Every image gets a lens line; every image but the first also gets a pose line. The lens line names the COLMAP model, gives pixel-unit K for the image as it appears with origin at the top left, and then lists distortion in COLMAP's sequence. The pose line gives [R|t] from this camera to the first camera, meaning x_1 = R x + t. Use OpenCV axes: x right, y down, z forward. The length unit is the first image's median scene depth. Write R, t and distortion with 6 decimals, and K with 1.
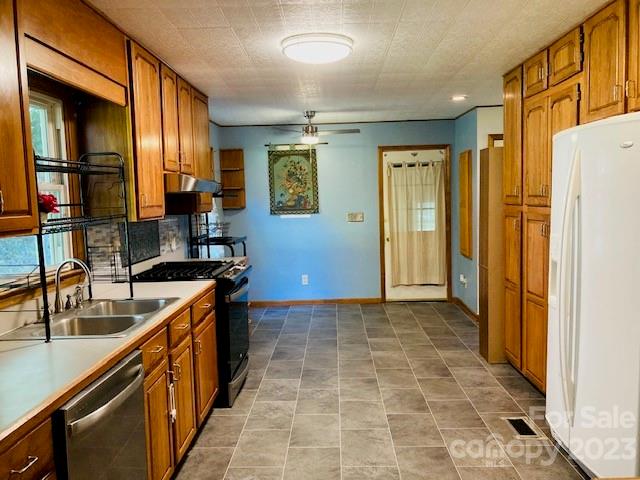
lens RADIAL K [[528.9, 0, 317.9], [0, 528.9, 239.3], [0, 0, 1]] dist [0.042029, -0.043459]
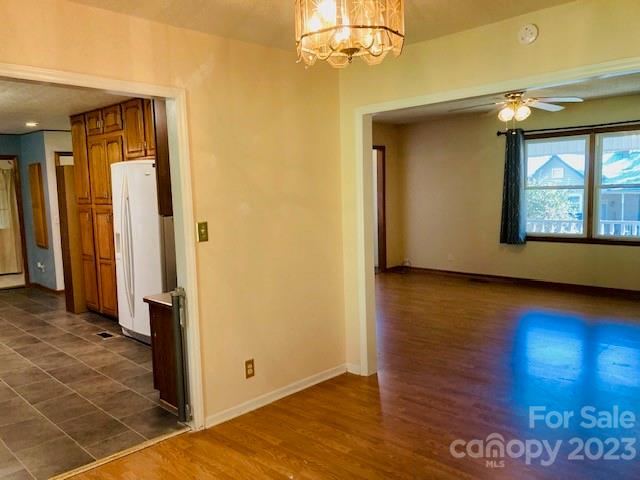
lens RADIAL K [[528.9, 0, 319.7], [0, 528.9, 240.5], [0, 0, 1]] dist [0.042029, -0.043459]
pose [[0.685265, -0.068794, 0.725038, -0.310938], [0.070538, 0.997118, 0.027942, 0.048121], [-0.724870, 0.031995, 0.688142, -0.580968]]
